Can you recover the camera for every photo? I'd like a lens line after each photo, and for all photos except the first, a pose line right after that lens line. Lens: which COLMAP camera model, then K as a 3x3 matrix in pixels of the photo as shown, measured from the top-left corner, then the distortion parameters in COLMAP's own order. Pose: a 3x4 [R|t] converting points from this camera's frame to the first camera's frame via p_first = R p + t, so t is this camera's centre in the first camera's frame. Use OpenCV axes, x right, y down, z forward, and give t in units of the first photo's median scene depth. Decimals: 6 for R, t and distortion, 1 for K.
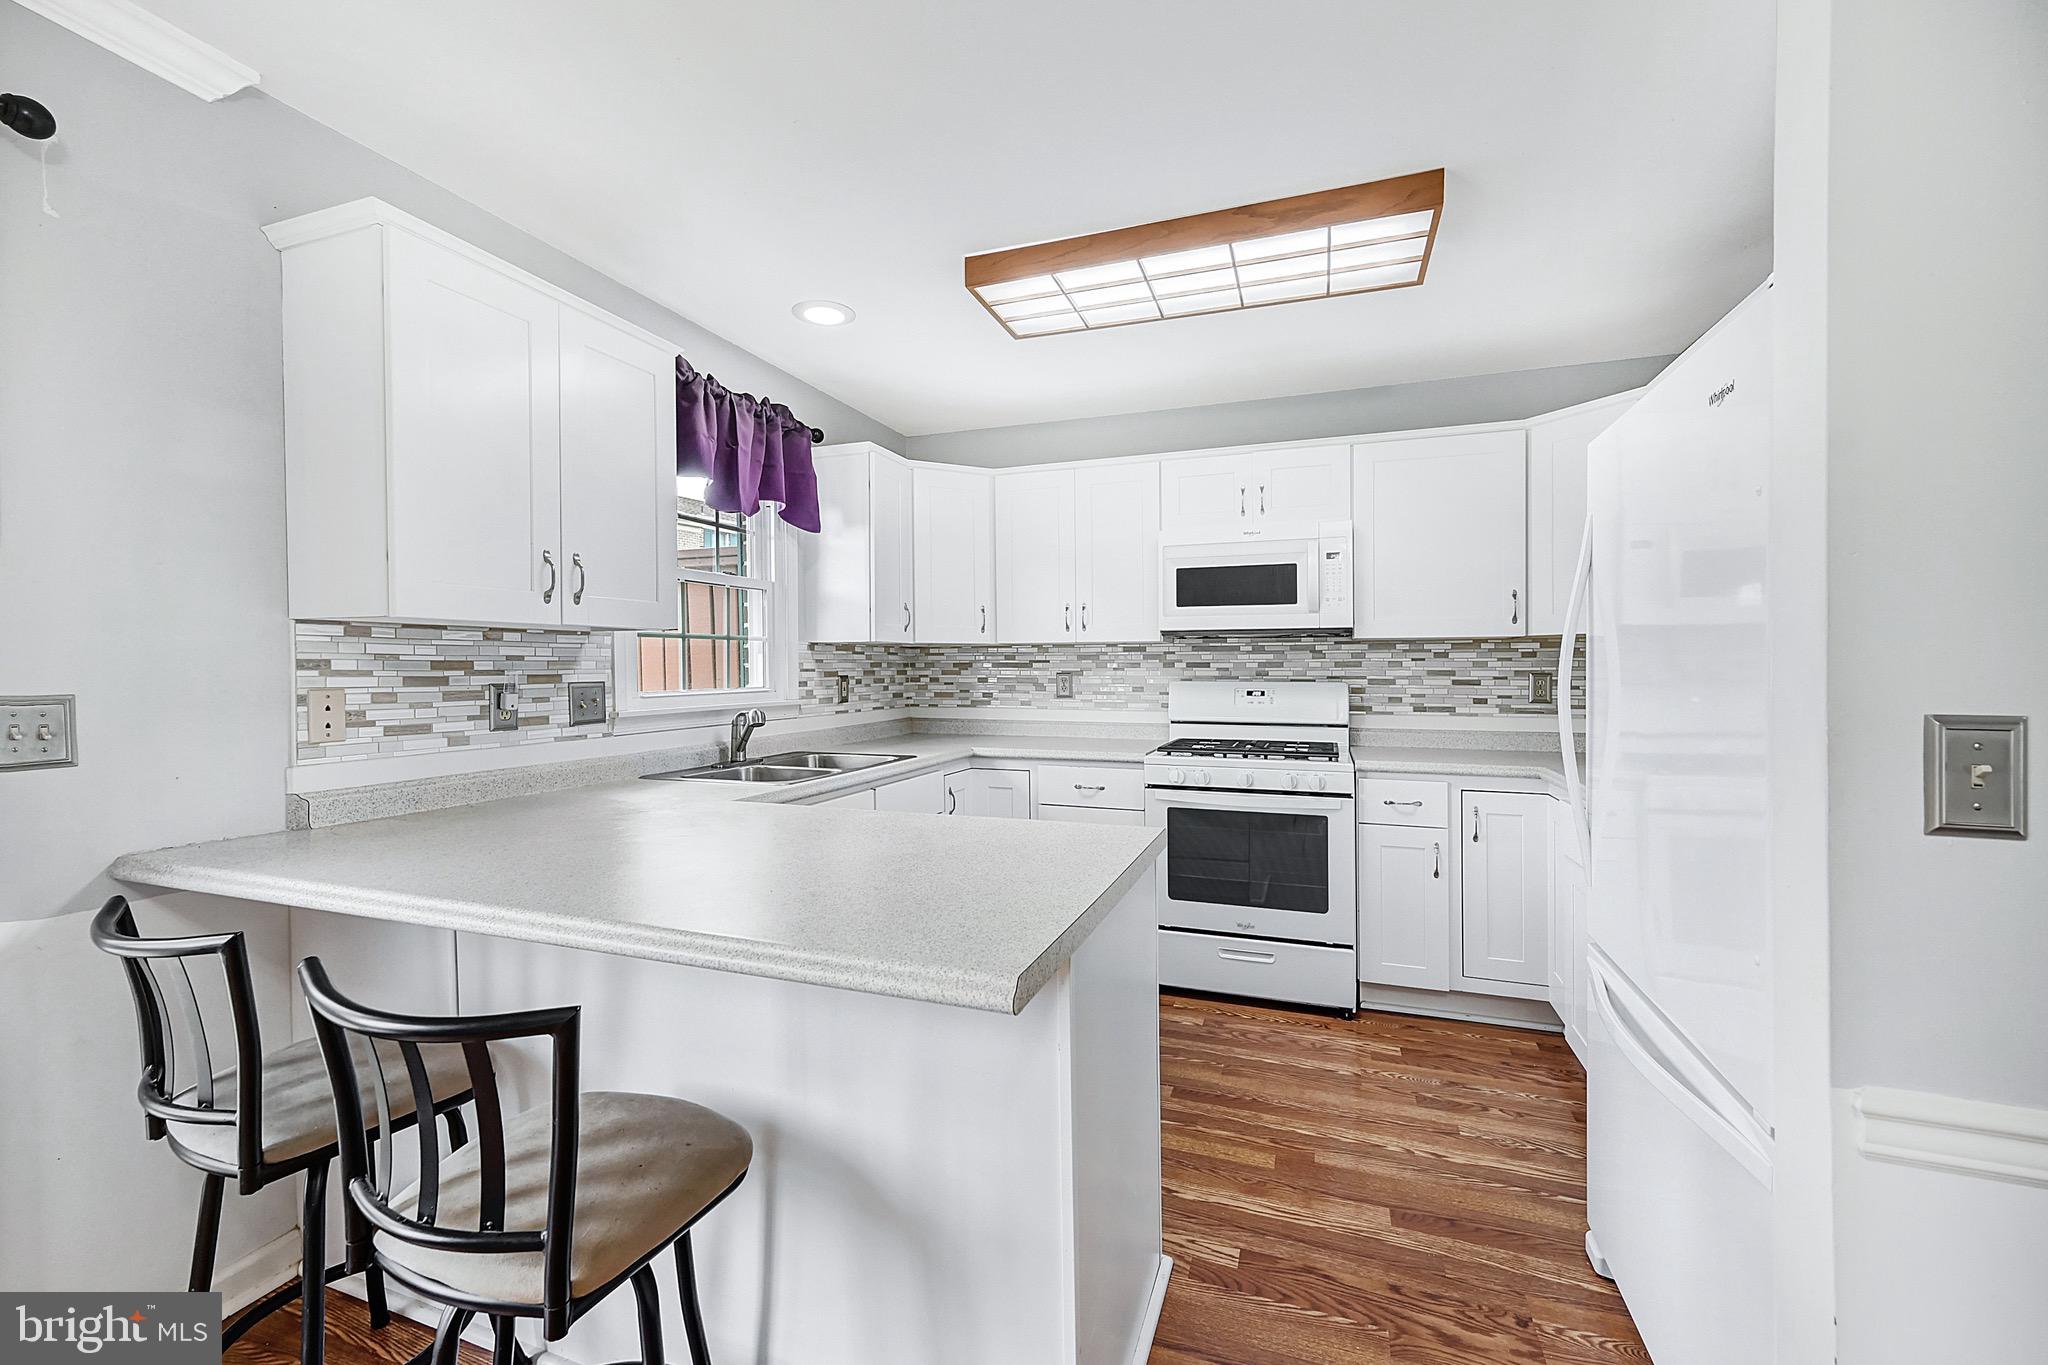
lens RADIAL K [[825.3, 0, 1028.8], [0, 825.3, 675.0], [0, 0, 1]] dist [0.000917, -0.000710]
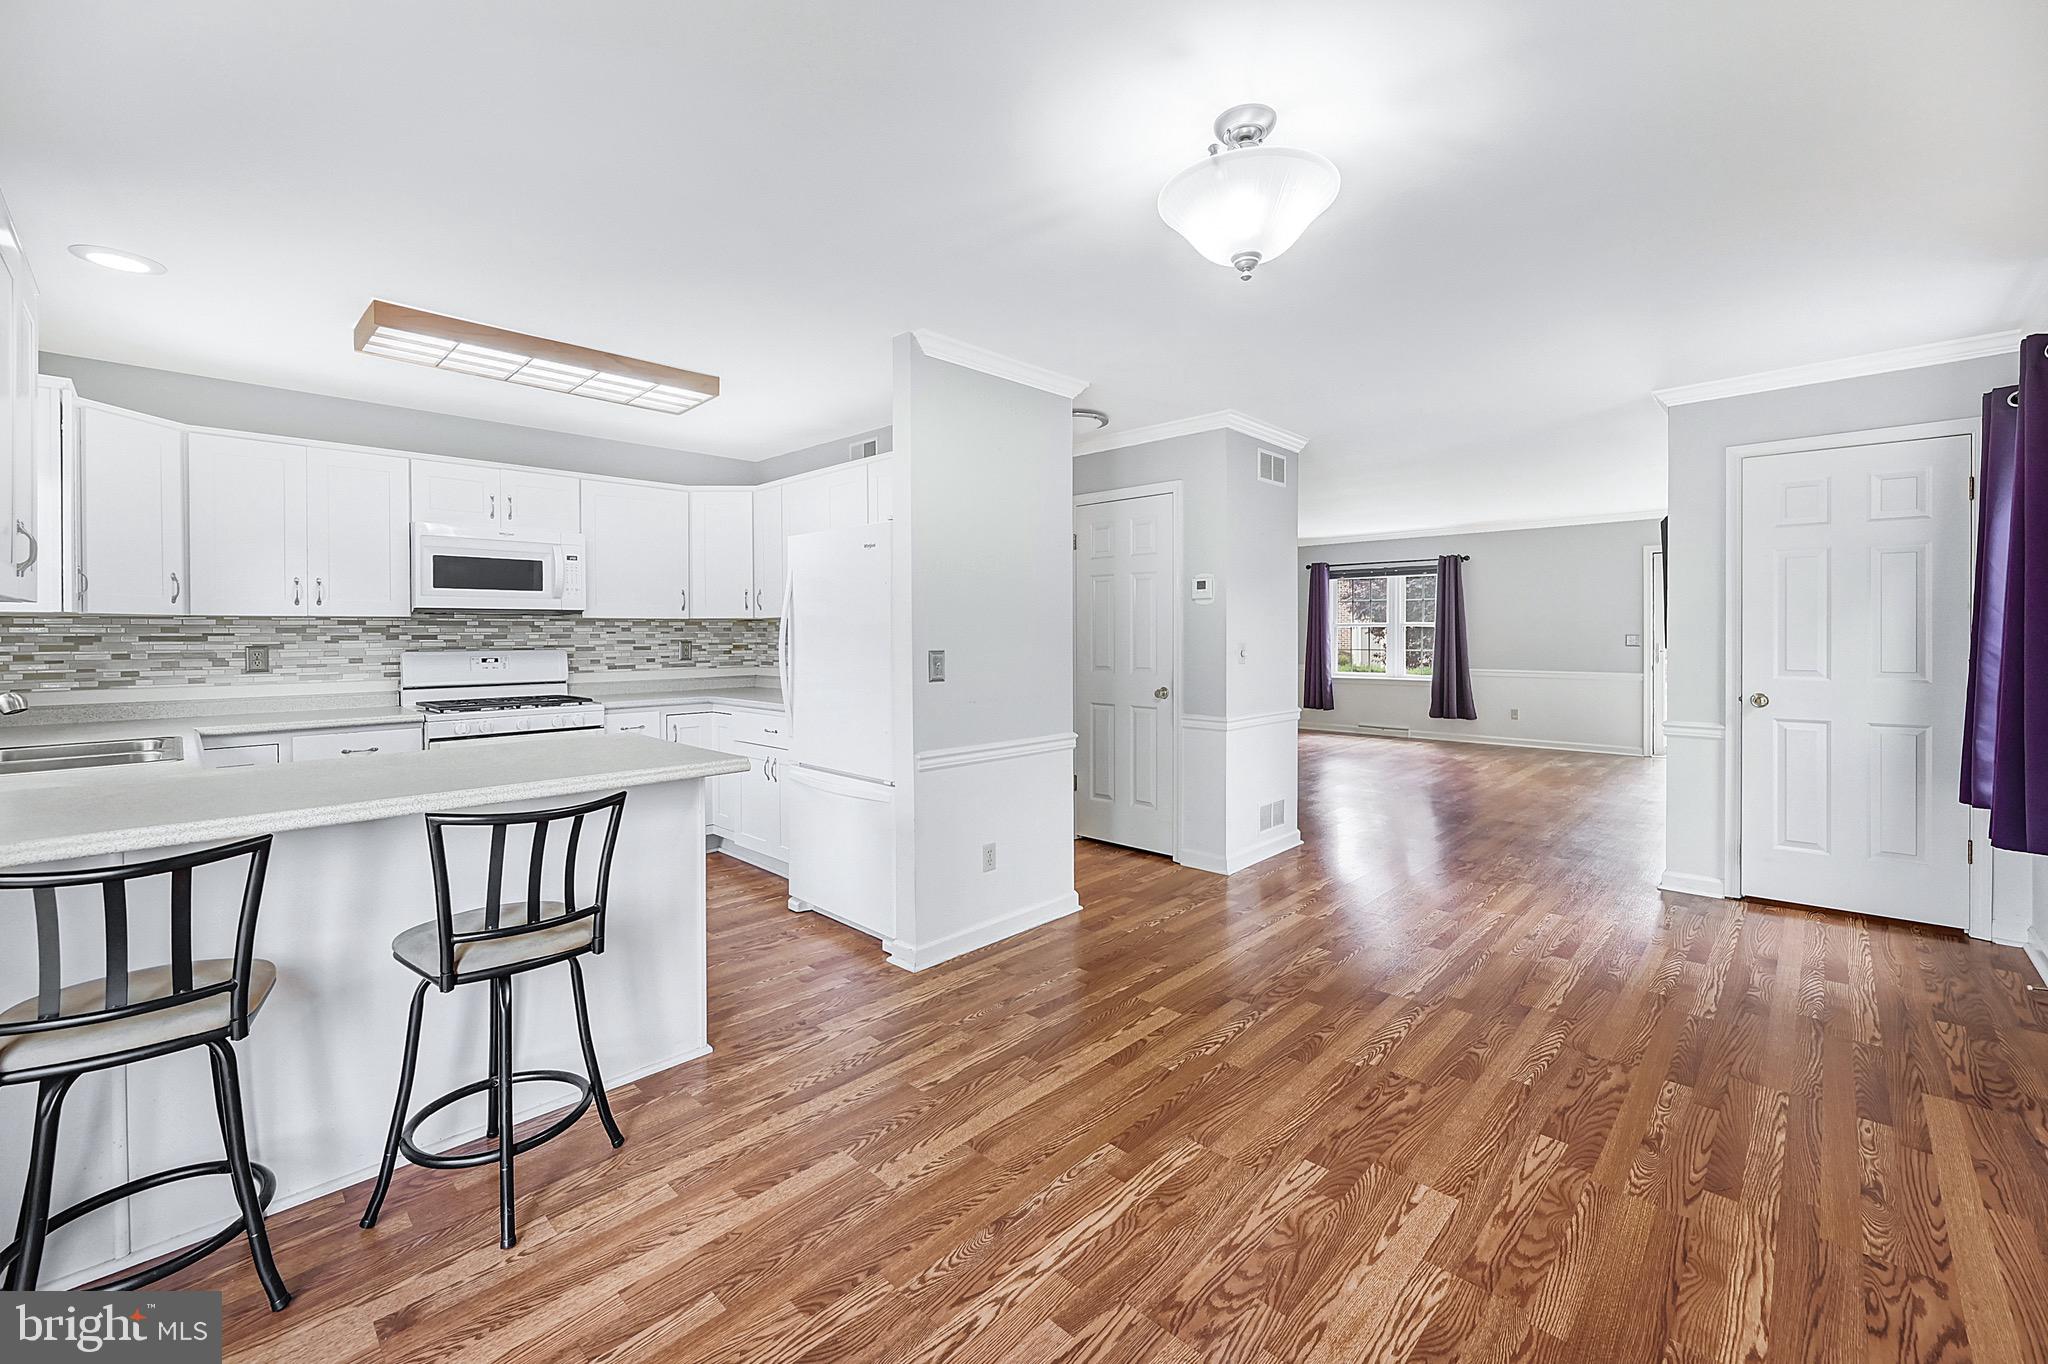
lens RADIAL K [[825.3, 0, 1018.6], [0, 825.3, 620.0], [0, 0, 1]] dist [0.000917, -0.000710]
pose [[0.417007, 0.012720, 0.908814, -0.537481], [0.012779, 0.999721, -0.019856, -0.003459], [-0.908814, 0.019893, 0.416728, -0.237053]]
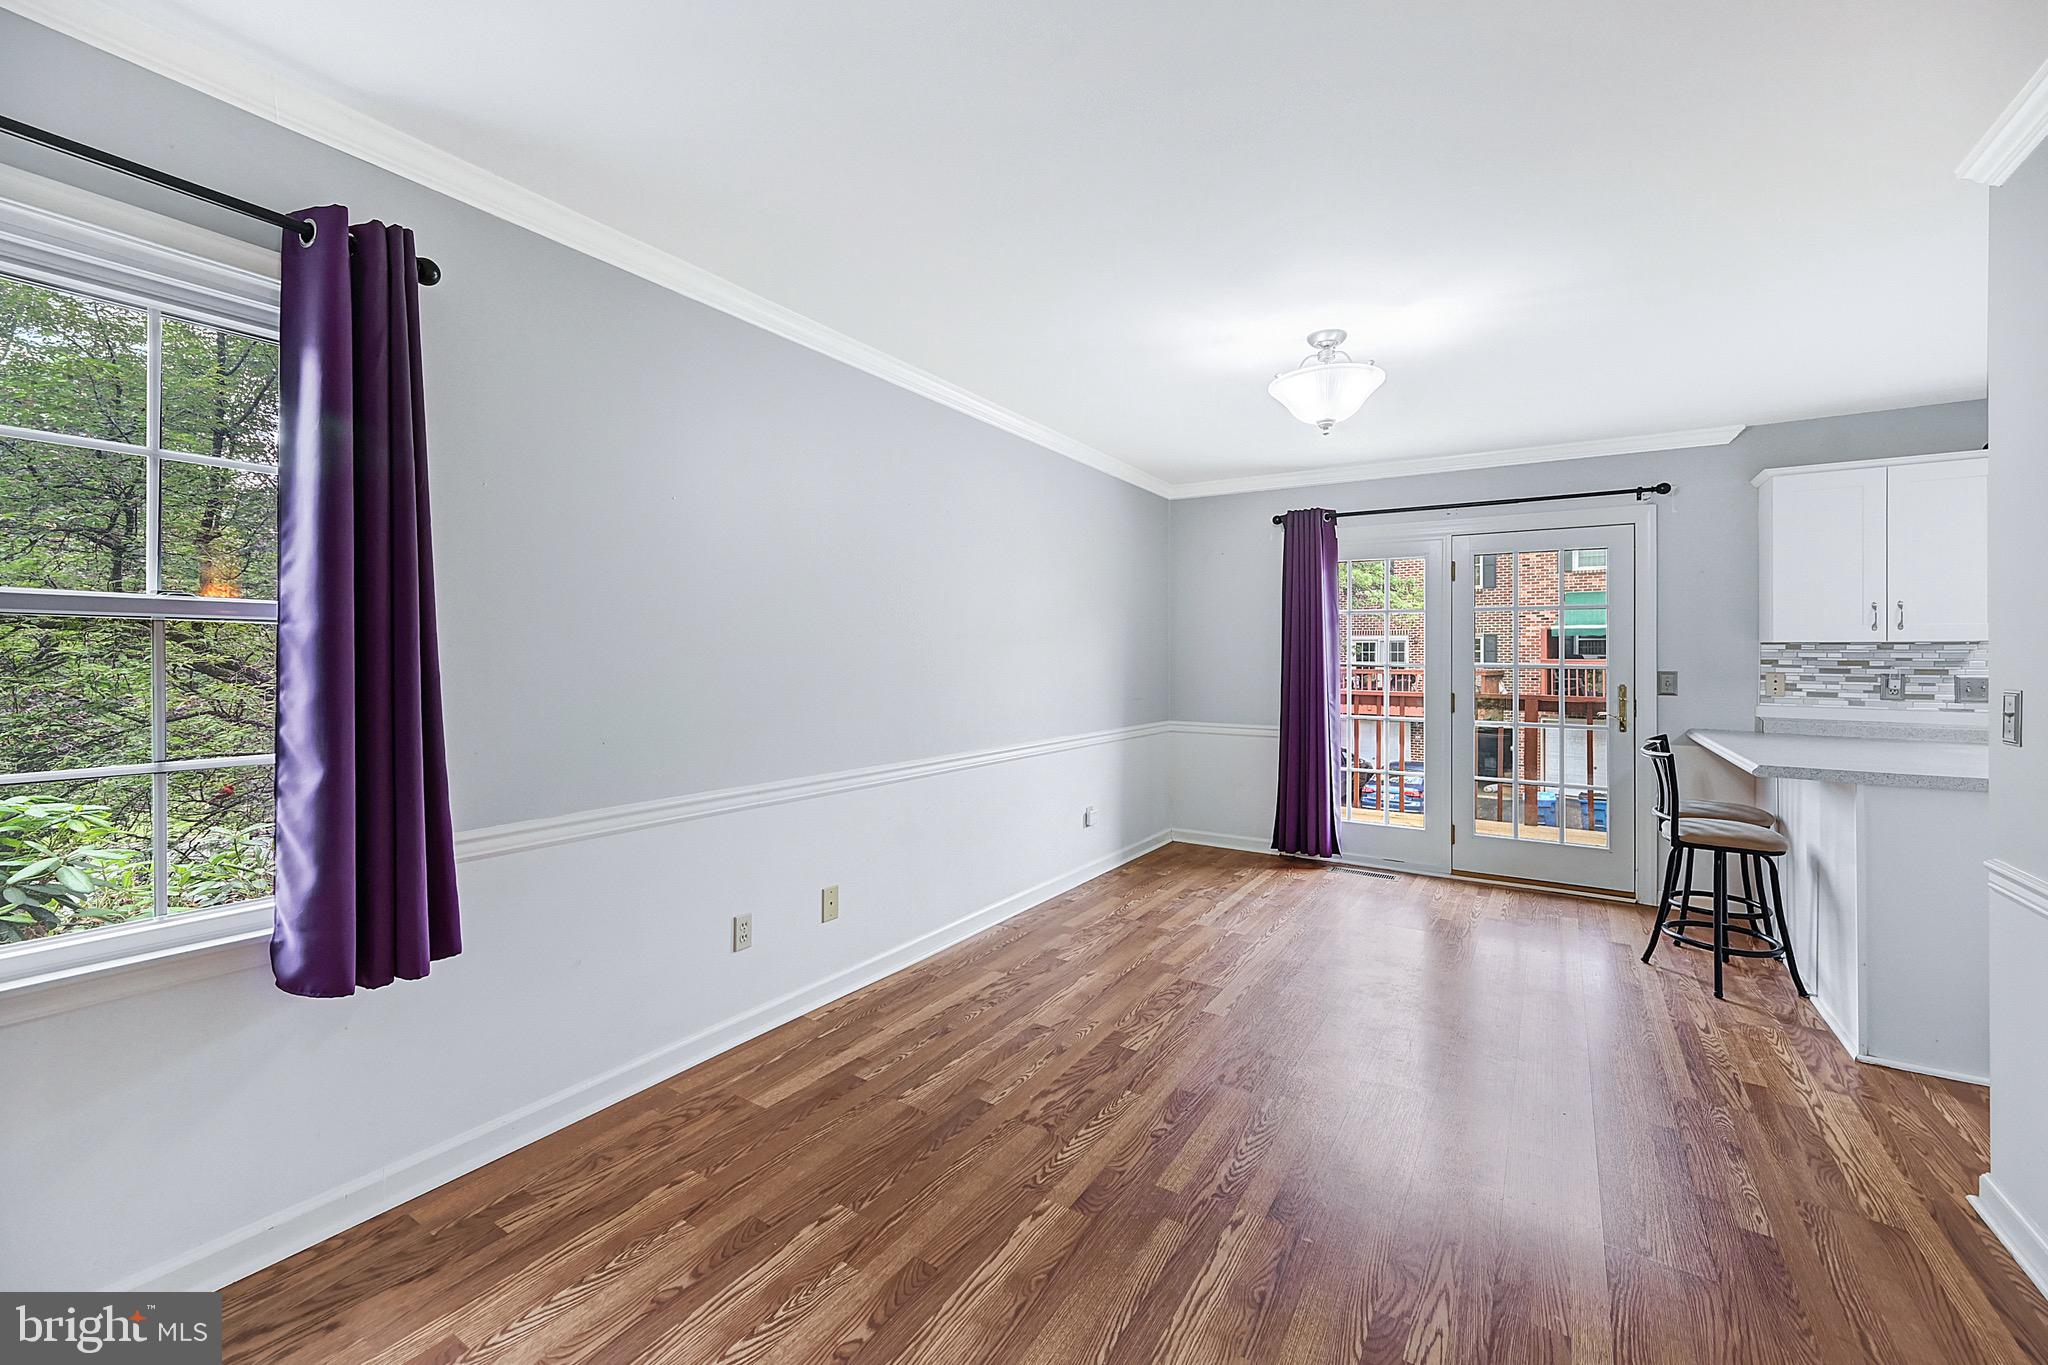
lens RADIAL K [[825.3, 0, 1023.2], [0, 825.3, 666.1], [0, 0, 1]] dist [0.000917, -0.000710]
pose [[-0.221426, 0.011222, -0.975113, 0.939818], [-0.016400, 0.999750, 0.015229, -0.001443], [0.975039, 0.019364, -0.221186, -0.265227]]
